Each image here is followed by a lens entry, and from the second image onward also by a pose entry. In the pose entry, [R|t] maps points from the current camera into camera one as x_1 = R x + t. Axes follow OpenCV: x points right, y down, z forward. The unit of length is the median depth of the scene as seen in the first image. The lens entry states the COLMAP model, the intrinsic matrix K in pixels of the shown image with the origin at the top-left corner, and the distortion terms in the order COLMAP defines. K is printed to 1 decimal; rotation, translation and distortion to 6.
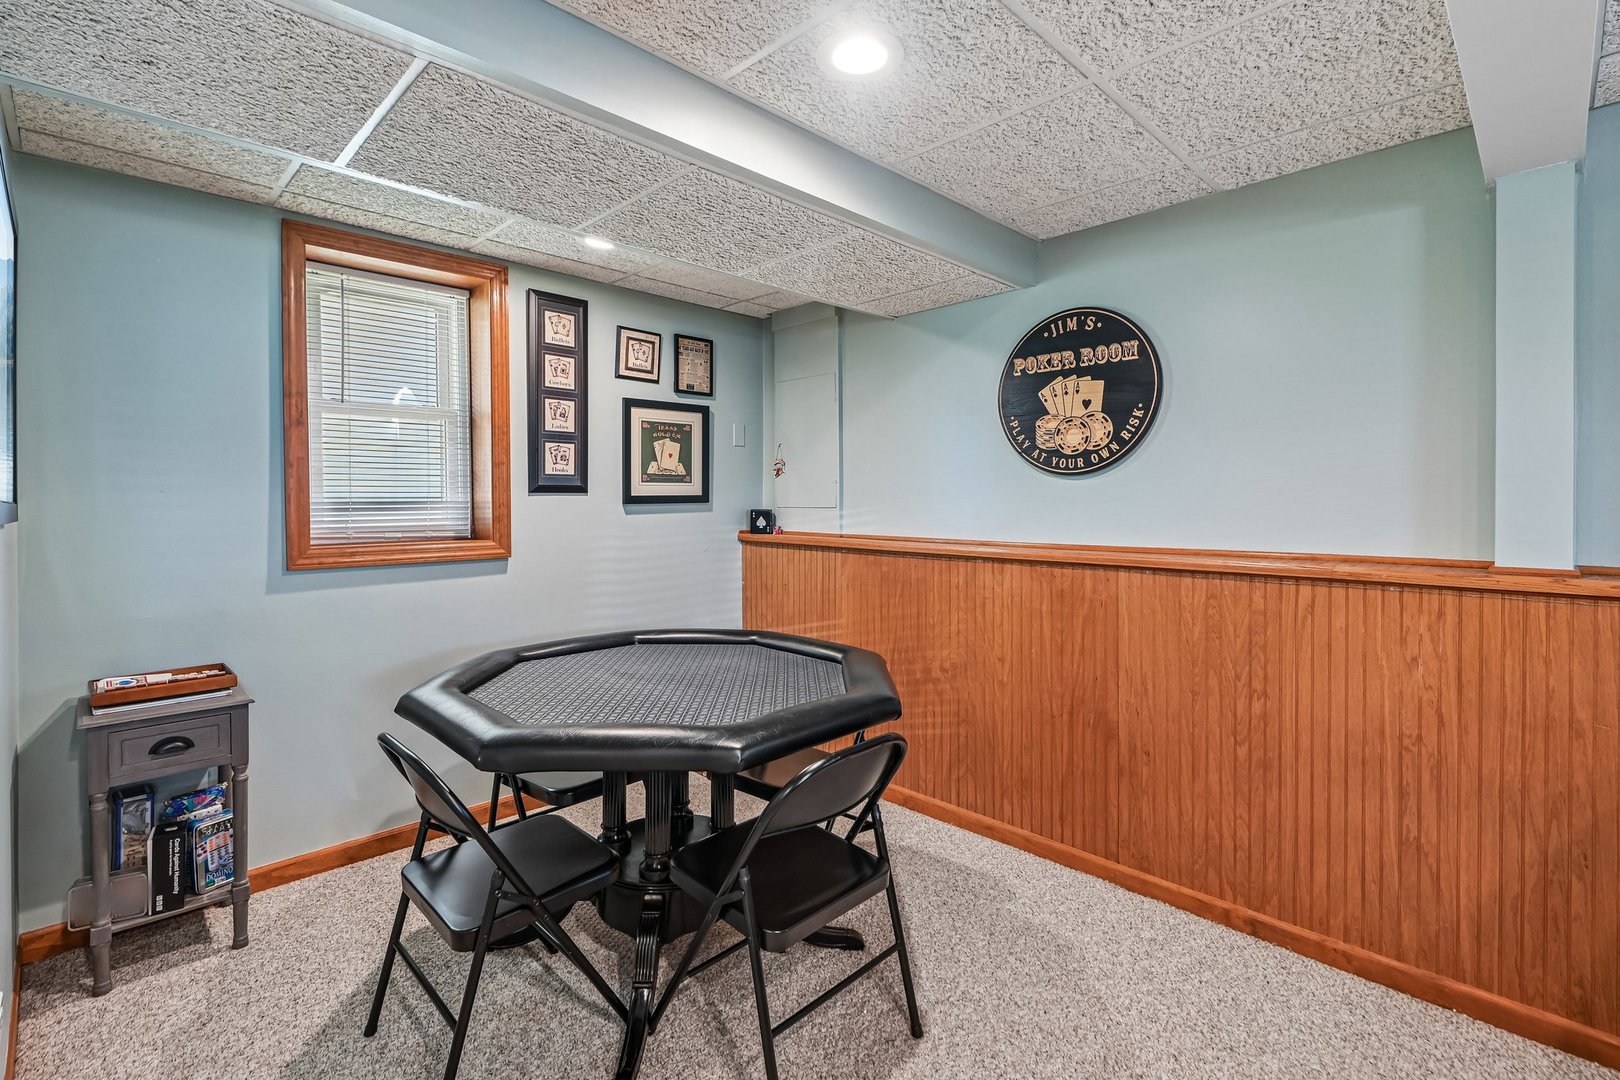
lens RADIAL K [[730.3, 0, 844.1], [0, 730.3, 514.5], [0, 0, 1]] dist [0.003458, 0.000021]
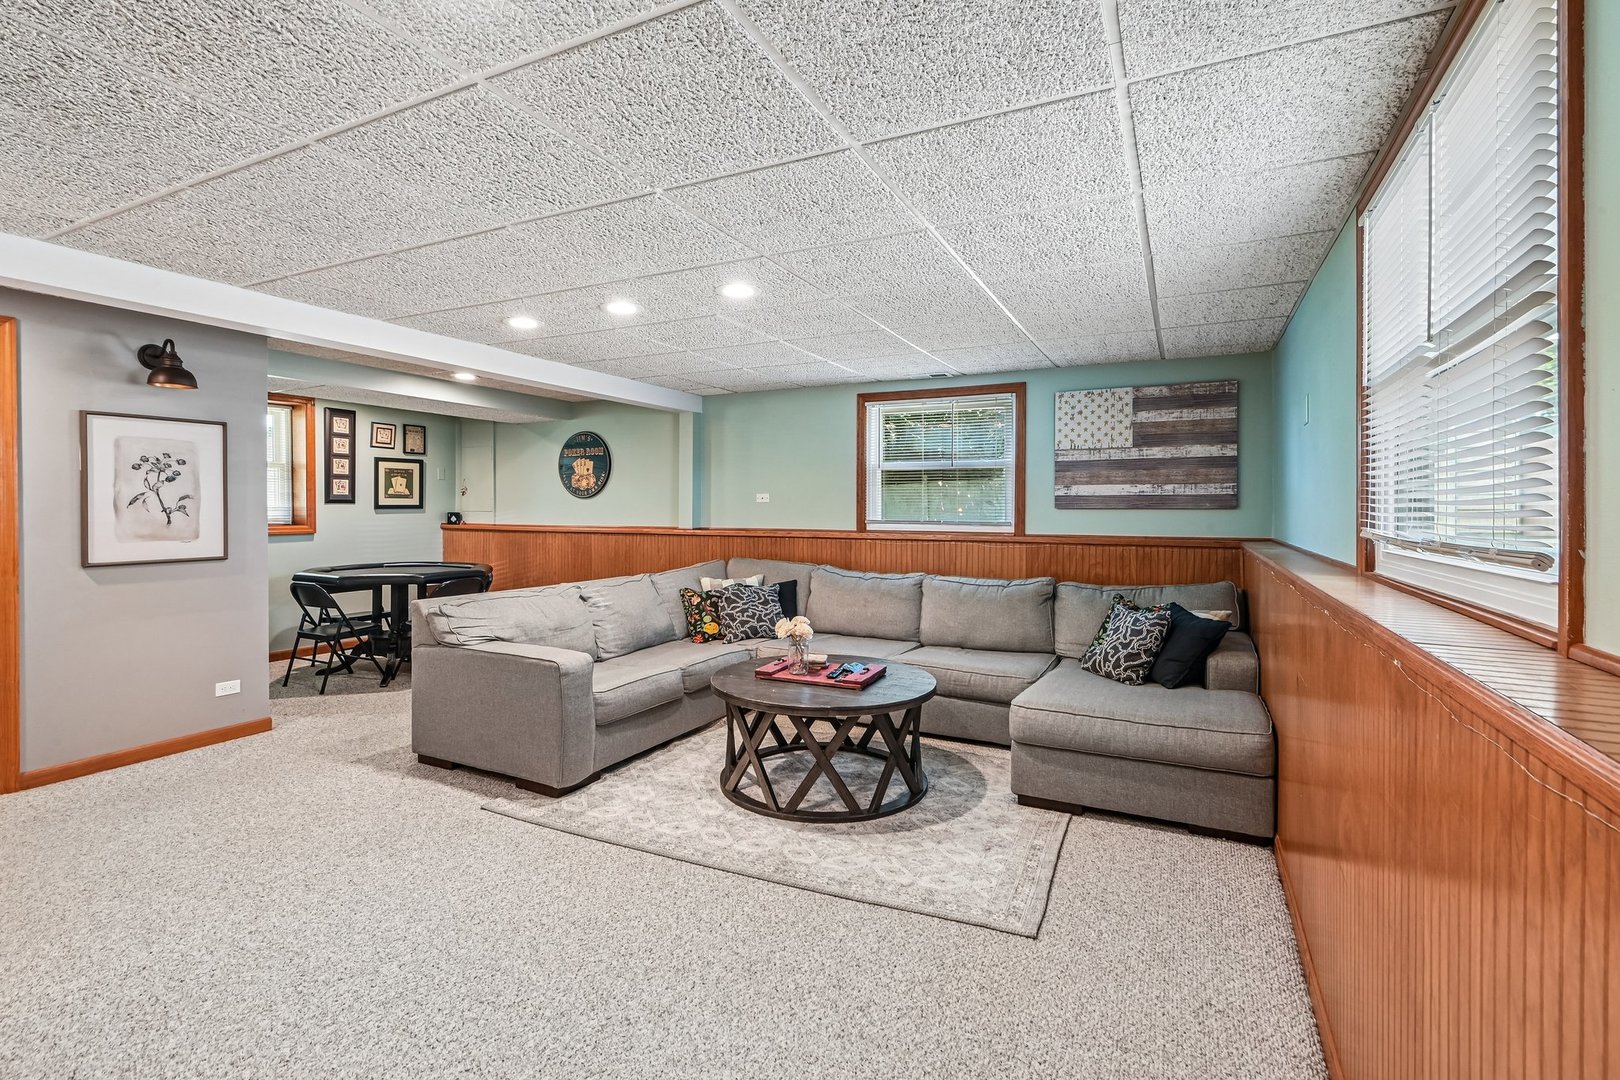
lens RADIAL K [[730.3, 0, 844.1], [0, 730.3, 514.5], [0, 0, 1]] dist [0.003458, 0.000021]
pose [[0.951214, 0.001886, 0.308525, 0.324427], [0.002198, 0.999915, -0.012890, 0.031281], [-0.308523, 0.012939, 0.951129, -1.386011]]
